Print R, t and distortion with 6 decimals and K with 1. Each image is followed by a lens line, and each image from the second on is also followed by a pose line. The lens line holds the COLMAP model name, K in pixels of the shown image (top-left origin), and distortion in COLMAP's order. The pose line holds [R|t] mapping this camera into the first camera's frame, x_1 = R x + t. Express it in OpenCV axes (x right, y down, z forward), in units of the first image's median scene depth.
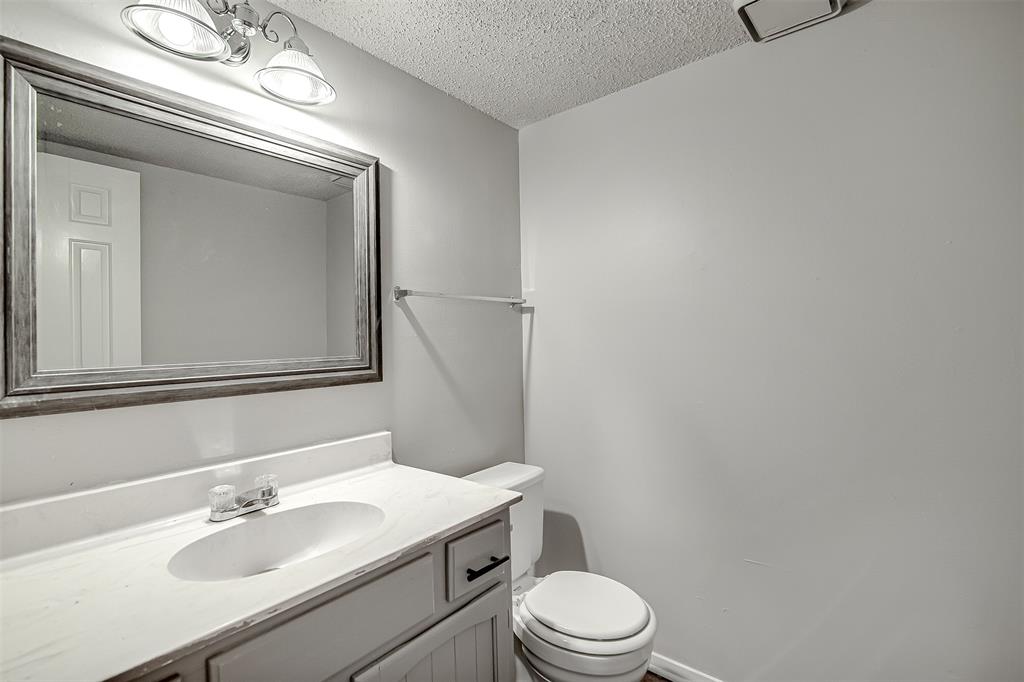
lens RADIAL K [[501.9, 0, 509.6], [0, 501.9, 332.2], [0, 0, 1]] dist [-0.001304, 0.000397]
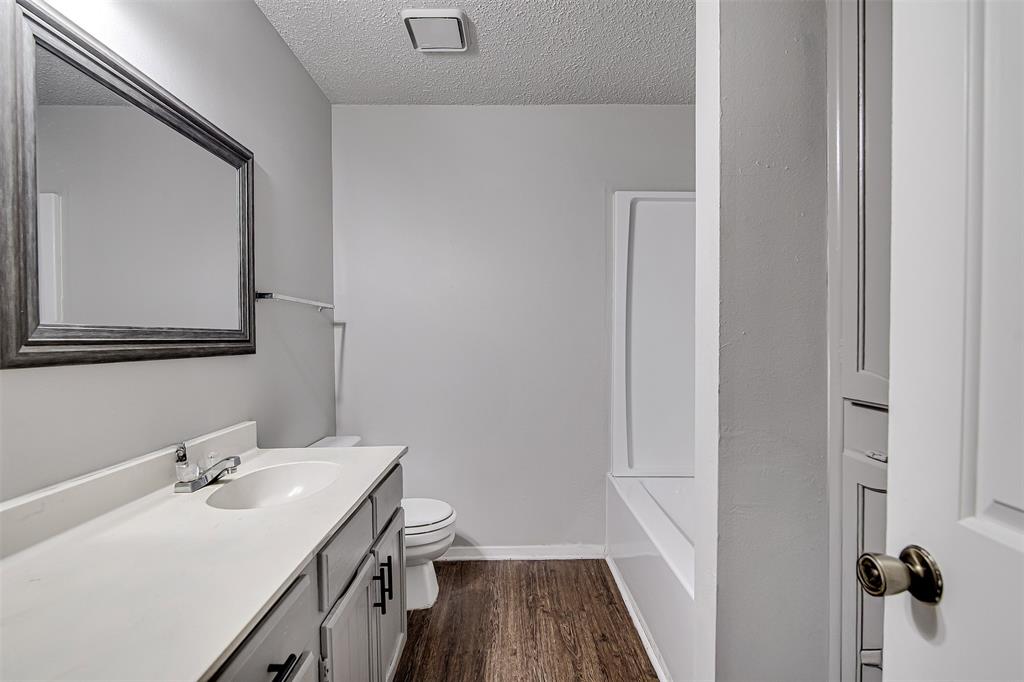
lens RADIAL K [[501.9, 0, 509.6], [0, 501.9, 332.2], [0, 0, 1]] dist [-0.001304, 0.000397]
pose [[0.784744, 0.062616, 0.616649, -0.709270], [-0.064578, 0.997729, -0.019131, 0.047433], [-0.616447, -0.024809, 0.787005, -0.326984]]
